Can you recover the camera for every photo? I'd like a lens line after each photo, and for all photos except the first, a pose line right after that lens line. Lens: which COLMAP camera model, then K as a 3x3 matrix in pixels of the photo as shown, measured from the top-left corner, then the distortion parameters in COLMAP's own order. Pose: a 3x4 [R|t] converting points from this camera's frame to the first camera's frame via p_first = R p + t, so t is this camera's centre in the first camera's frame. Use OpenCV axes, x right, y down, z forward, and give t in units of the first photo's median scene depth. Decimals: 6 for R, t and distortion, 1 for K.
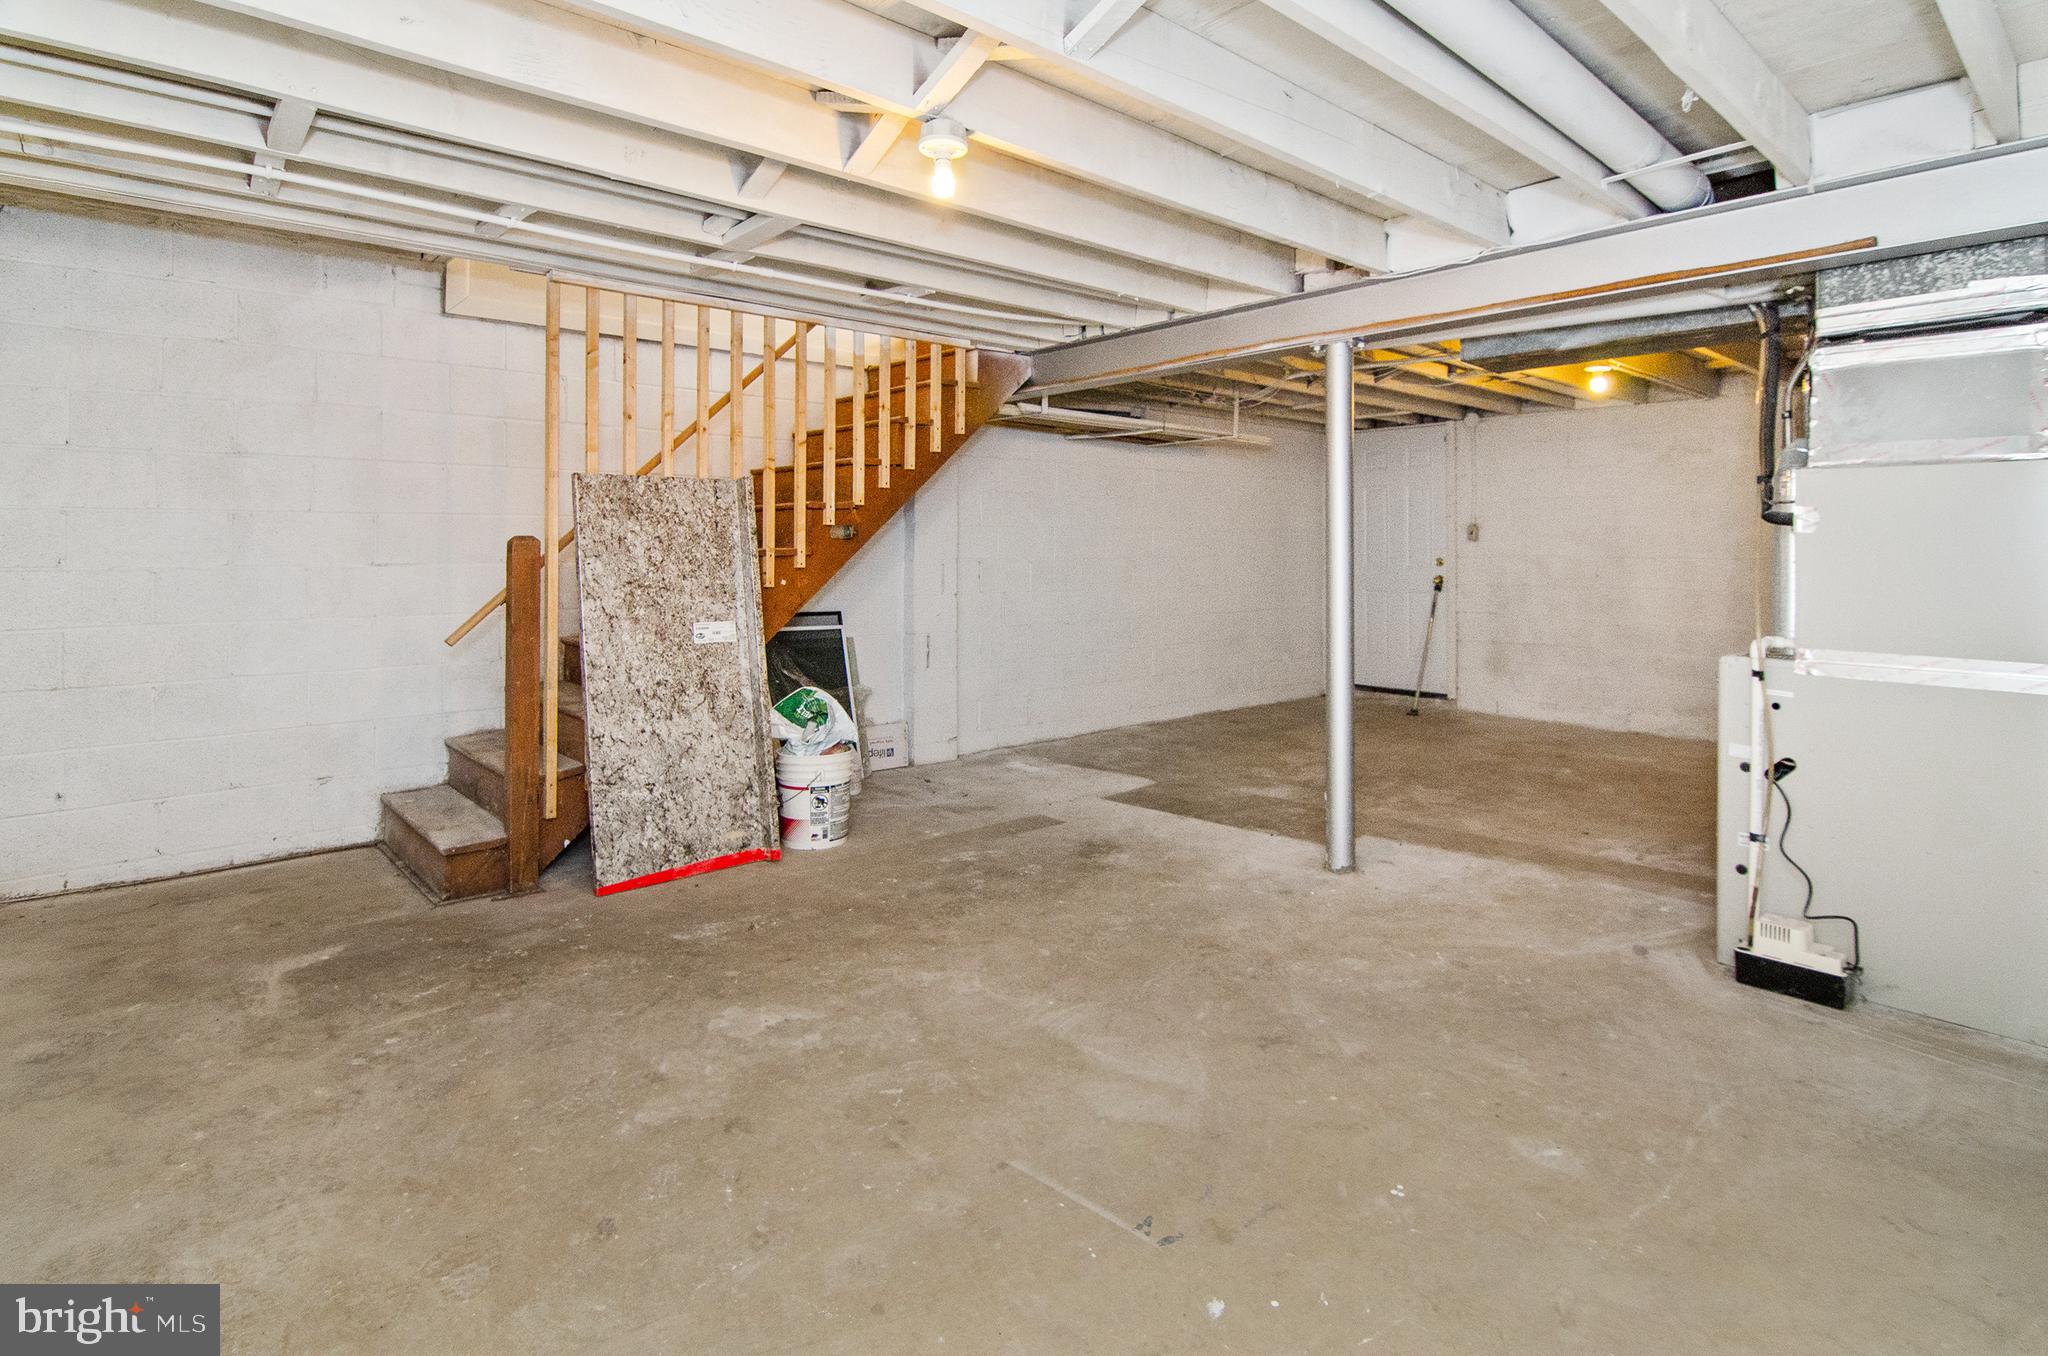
lens RADIAL K [[1020.2, 0, 1029.5], [0, 1020.2, 531.9], [0, 0, 1]] dist [-0.005362, -0.000916]
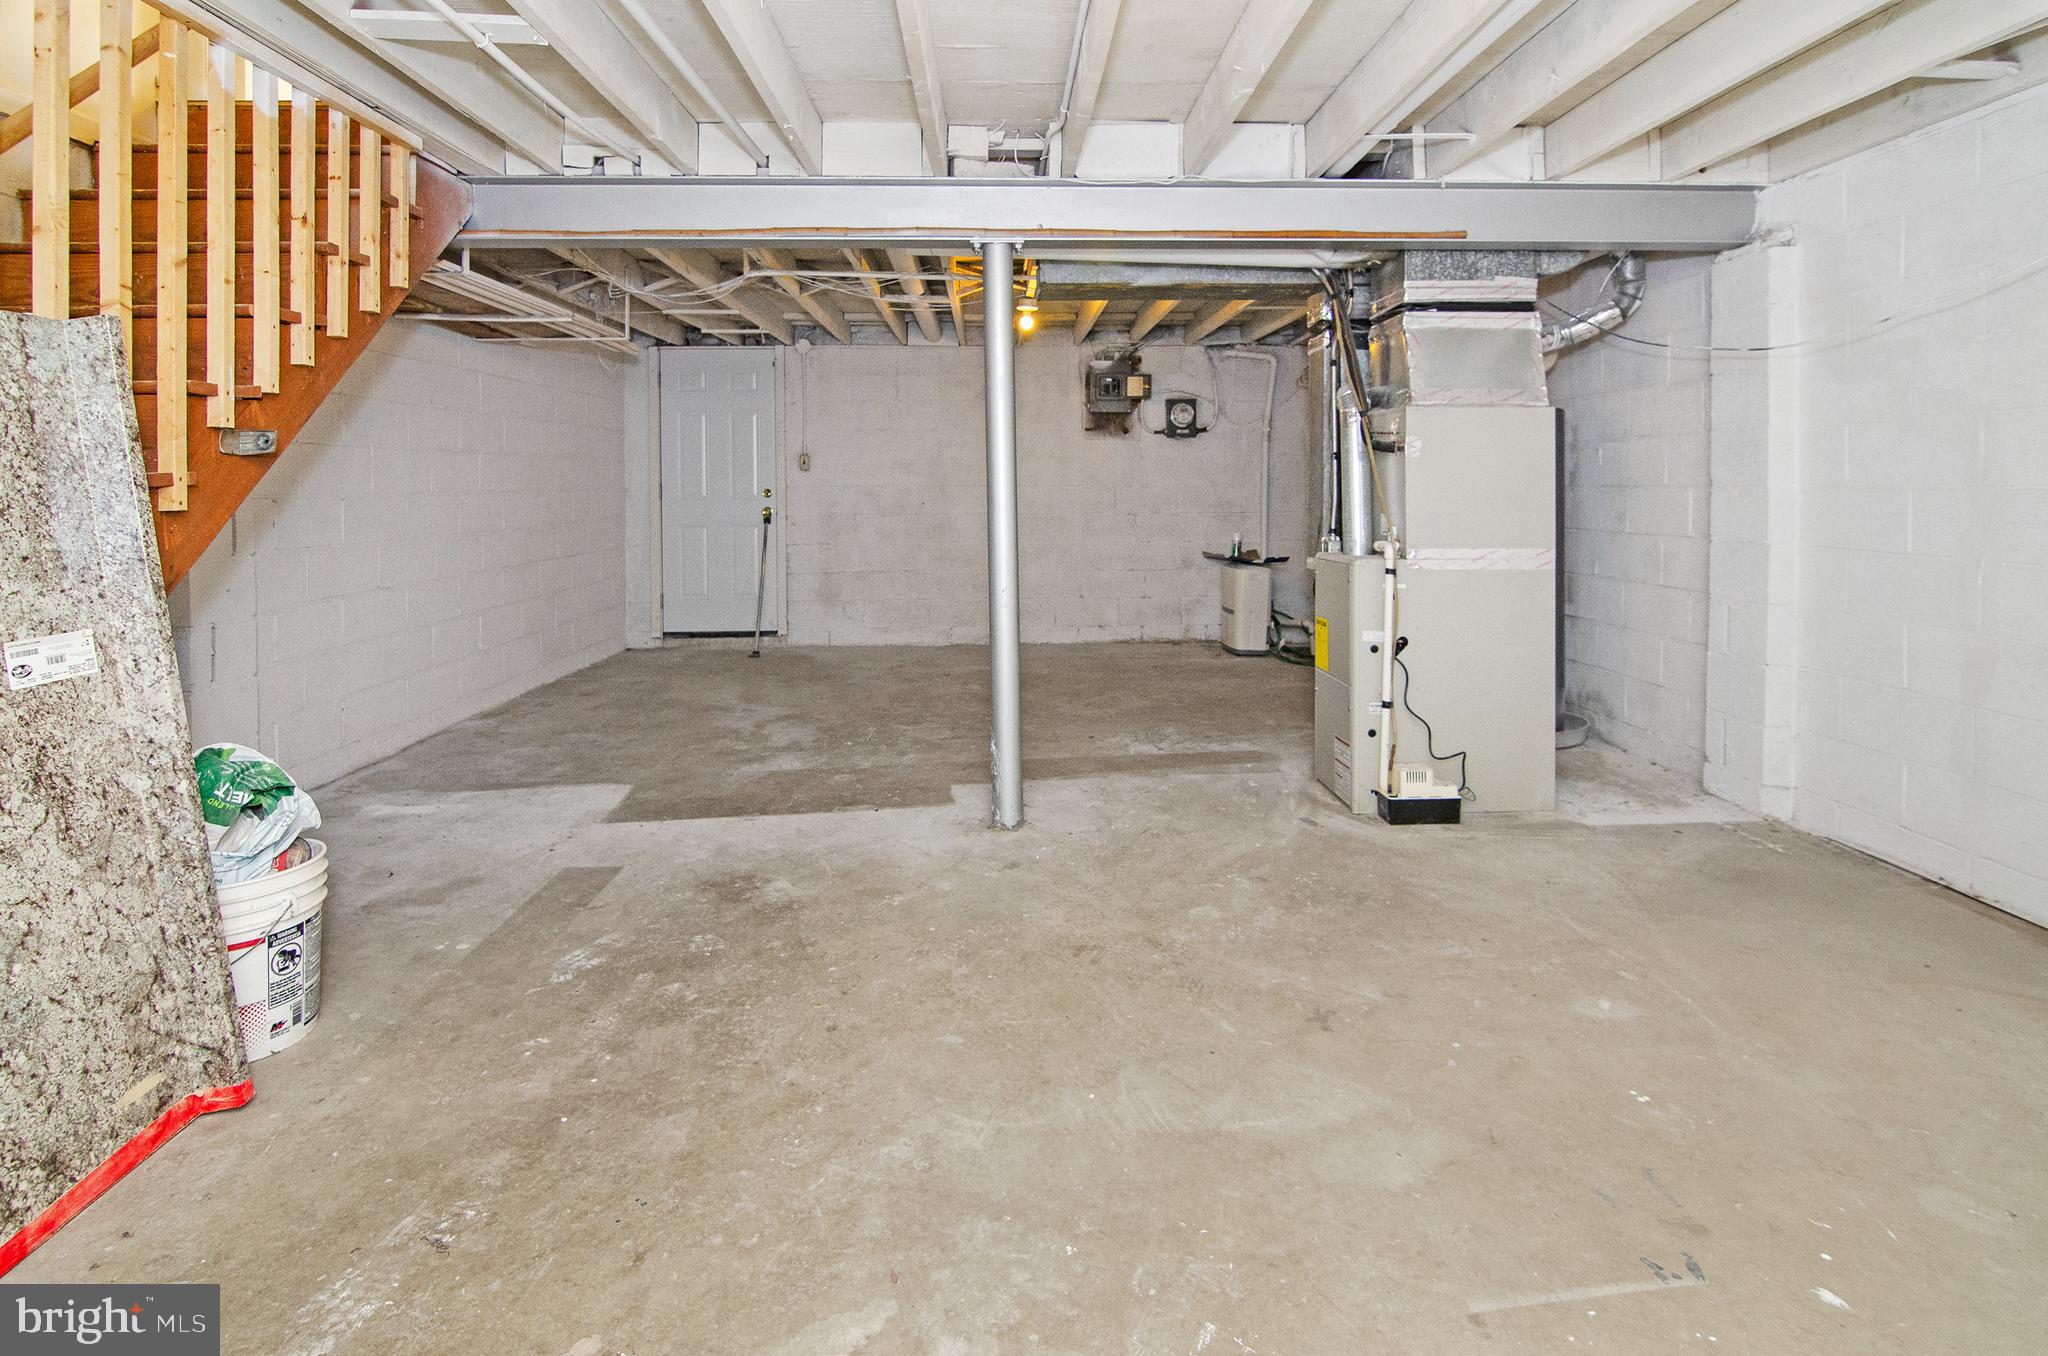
lens RADIAL K [[1045.5, 0, 1028.0], [0, 1045.5, 485.1], [0, 0, 1]] dist [-0.004533, -0.002027]
pose [[0.638616, -0.007973, 0.769484, -0.397145], [-0.005041, 0.999882, 0.014544, 0.014496], [-0.769509, -0.013167, 0.638500, 0.397775]]
